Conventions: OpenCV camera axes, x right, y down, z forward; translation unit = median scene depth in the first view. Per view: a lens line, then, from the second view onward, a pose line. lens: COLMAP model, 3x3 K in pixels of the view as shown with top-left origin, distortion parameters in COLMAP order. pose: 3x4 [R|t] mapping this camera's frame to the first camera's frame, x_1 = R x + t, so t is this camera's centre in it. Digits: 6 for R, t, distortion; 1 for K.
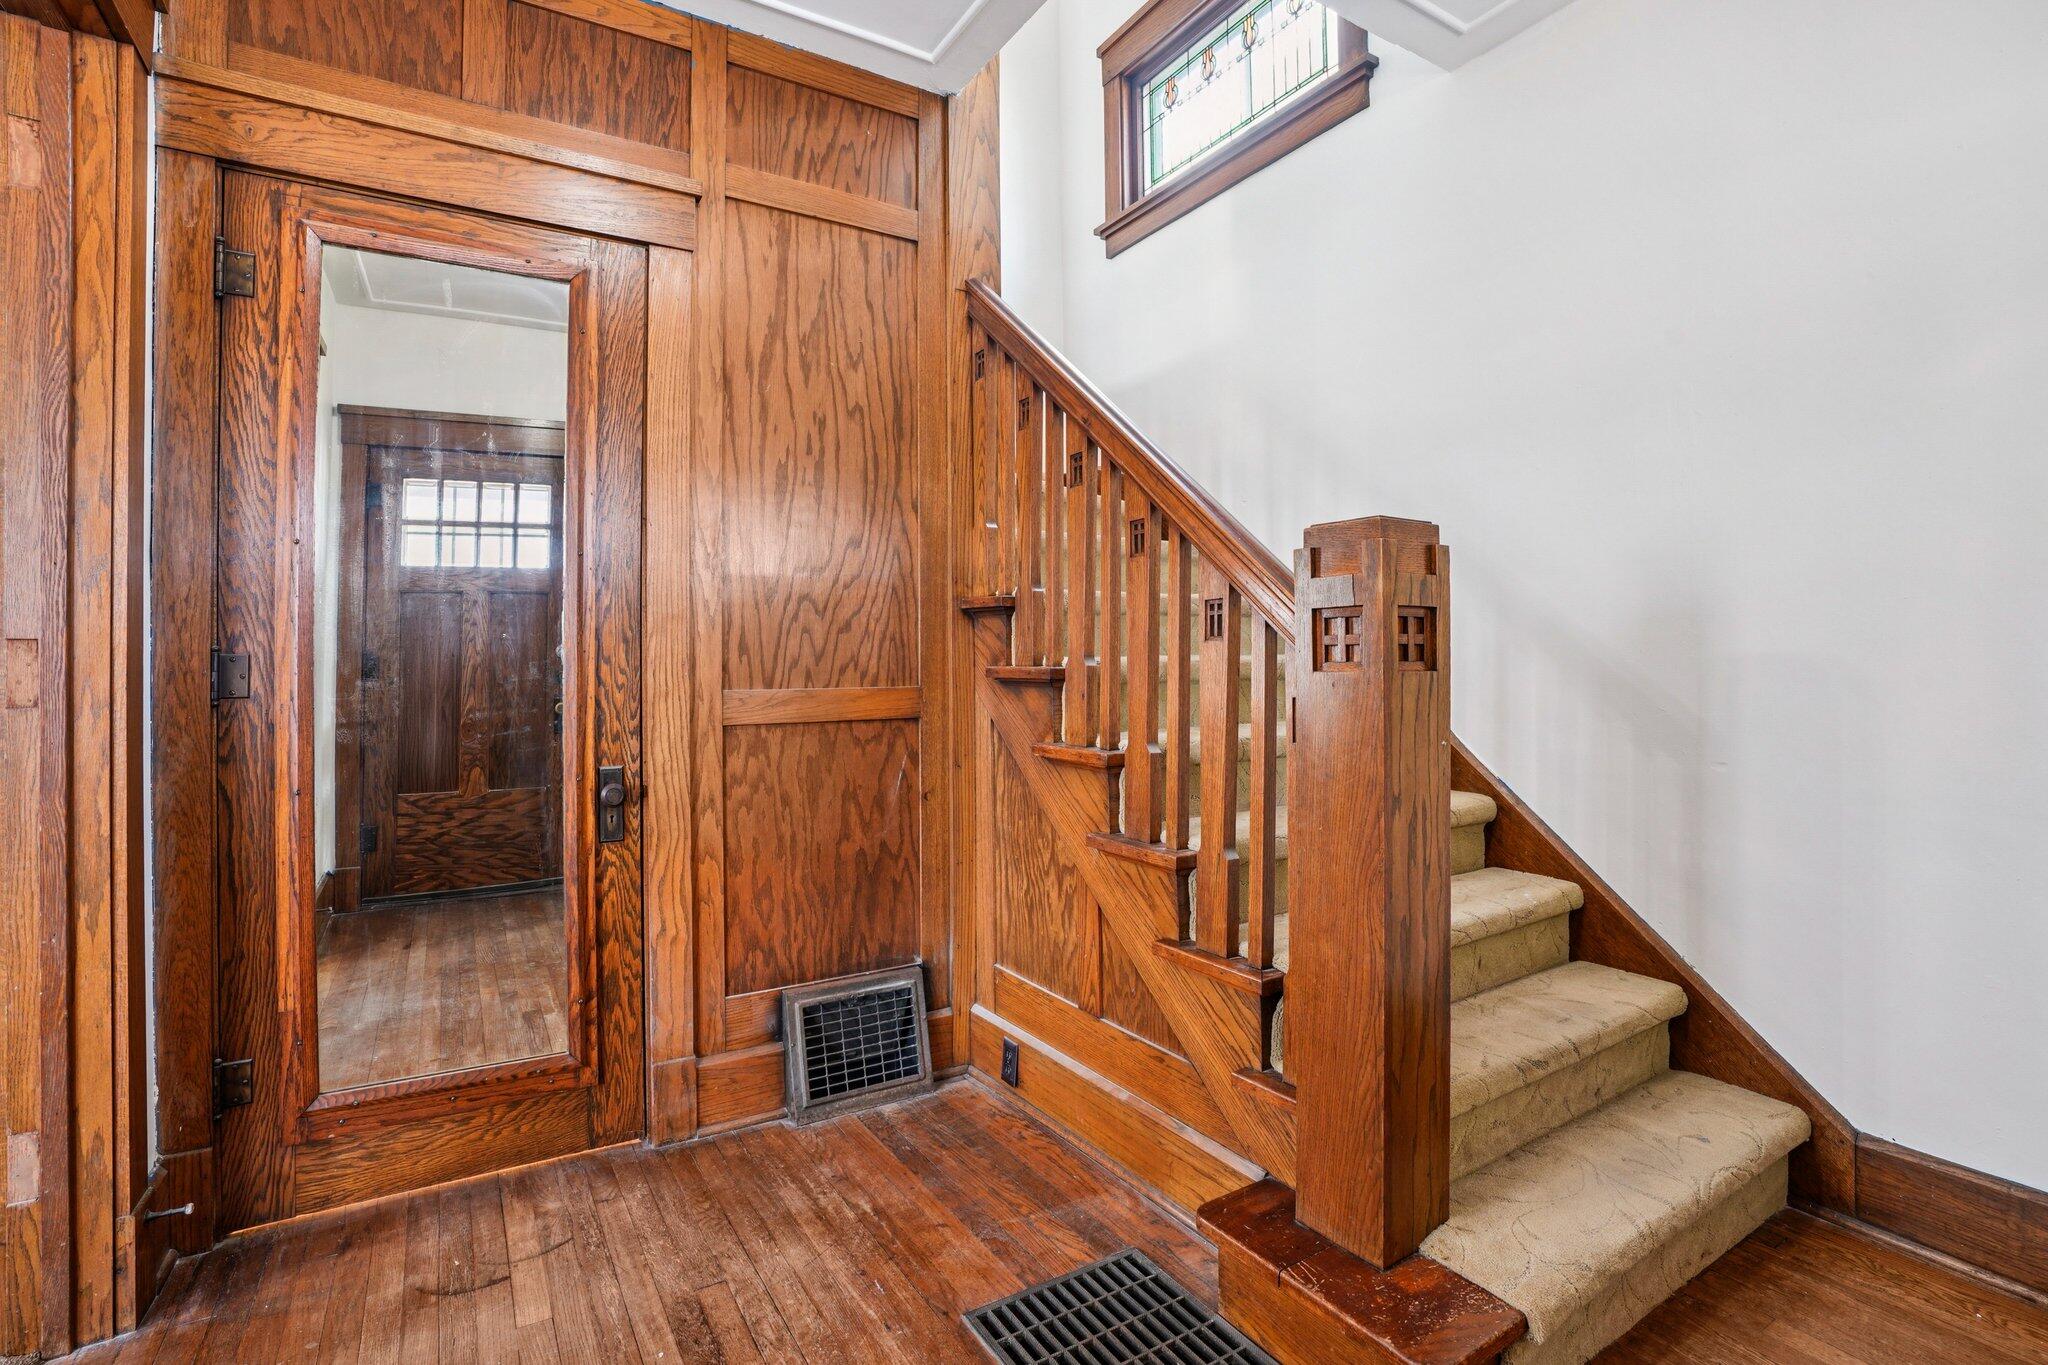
lens RADIAL K [[978.6, 0, 1022.8], [0, 978.6, 657.8], [0, 0, 1]] dist [-0.054214, 0.014359]
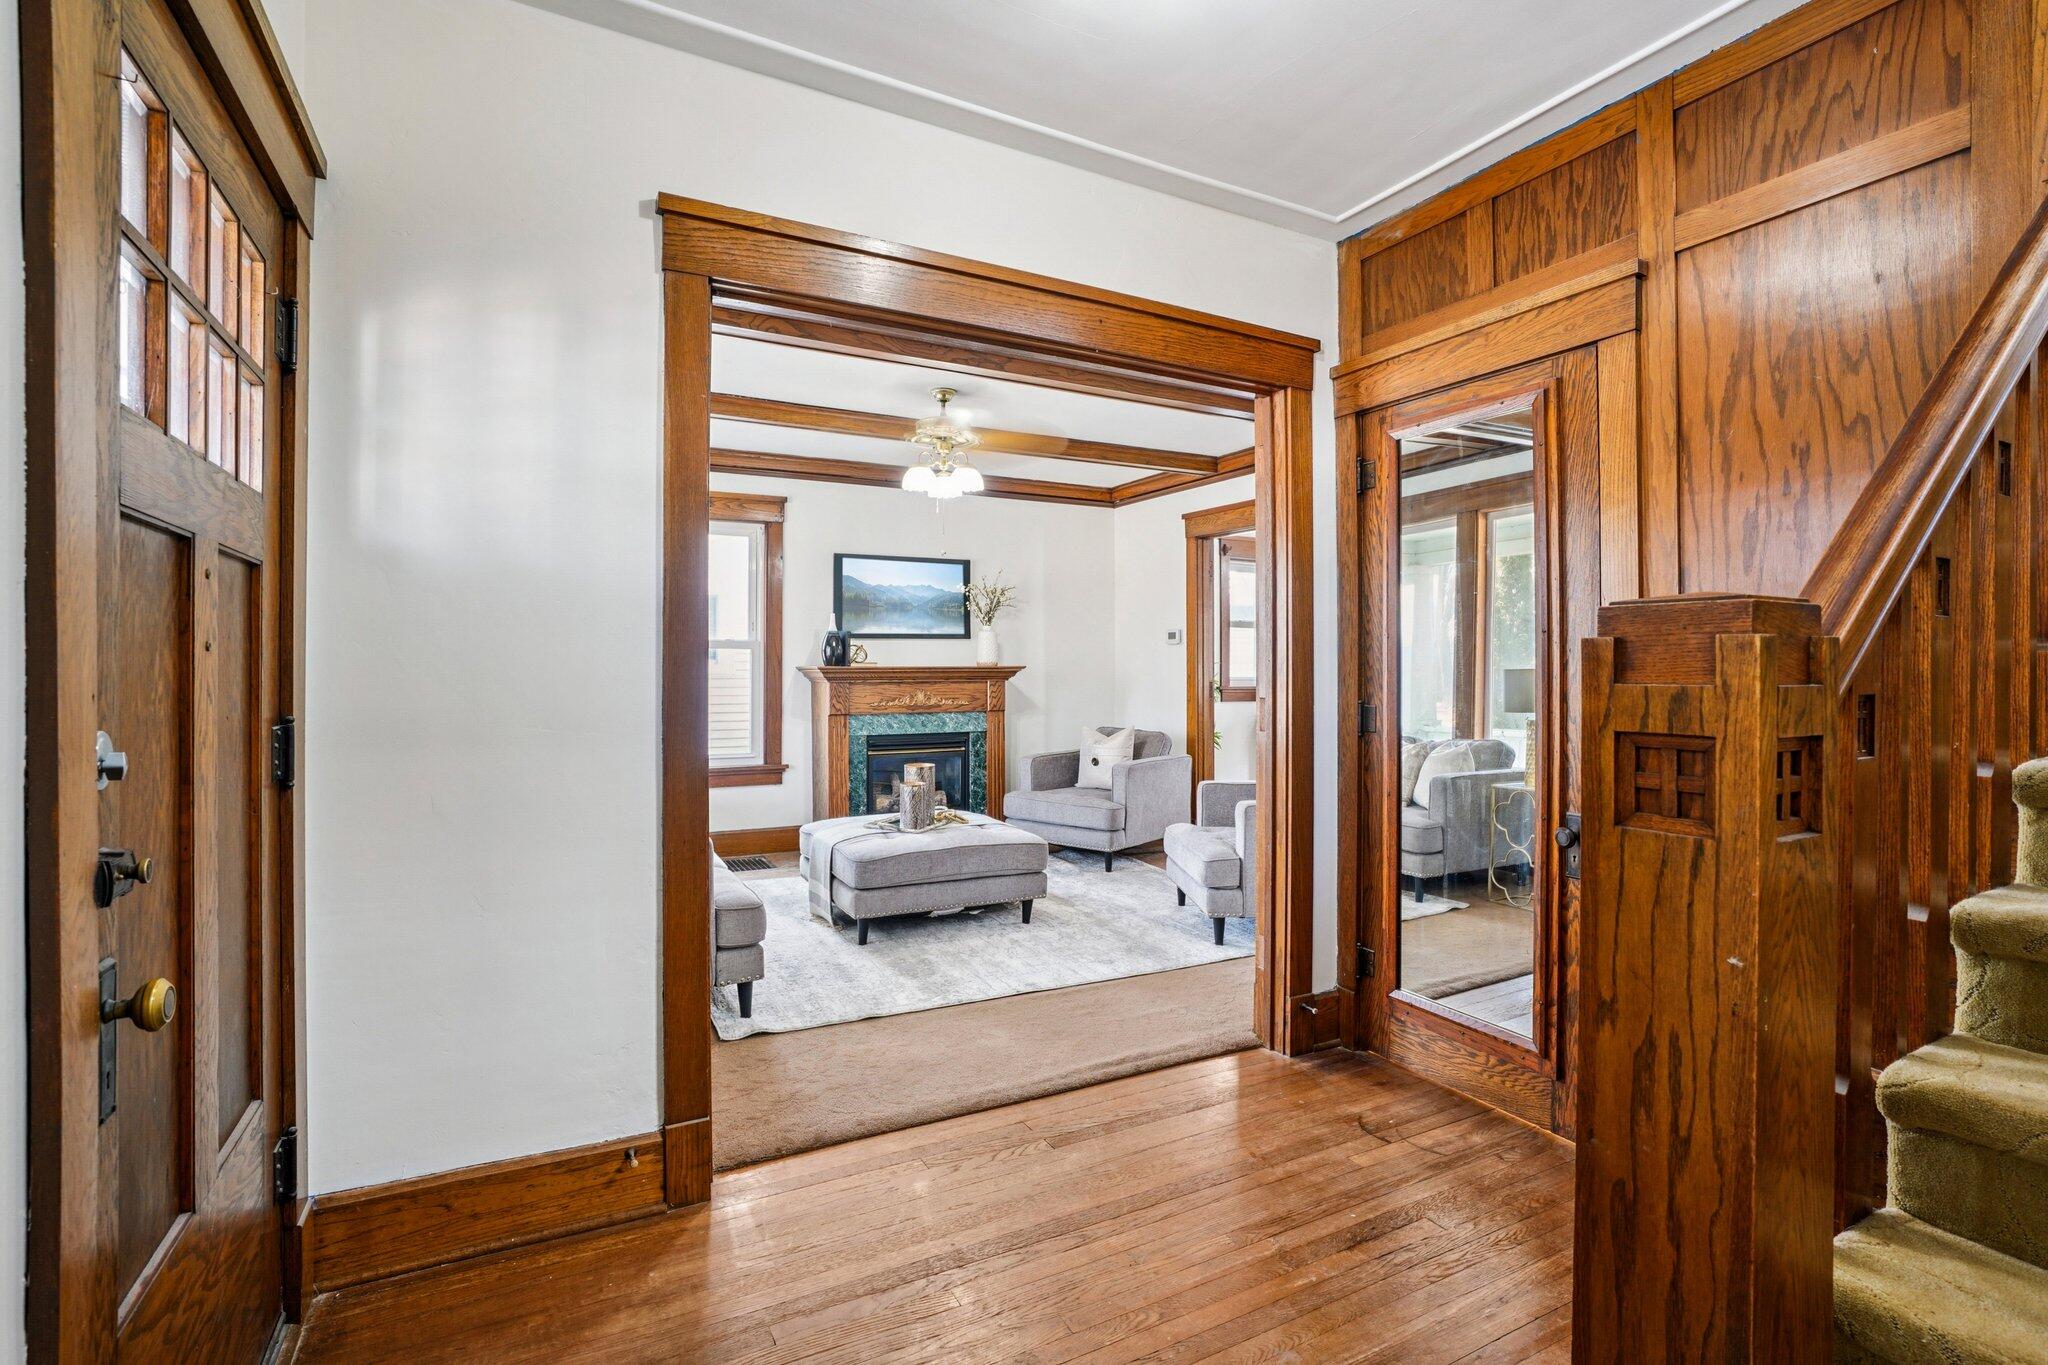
lens RADIAL K [[947.1, 0, 1024.0], [0, 947.1, 682.5], [0, 0, 1]] dist [0.000665, 0.000303]
pose [[-0.055024, 0.022279, -0.998236, 0.705079], [0.007619, 0.999731, 0.021892, -0.069751], [0.998456, -0.006401, -0.055179, 0.394158]]
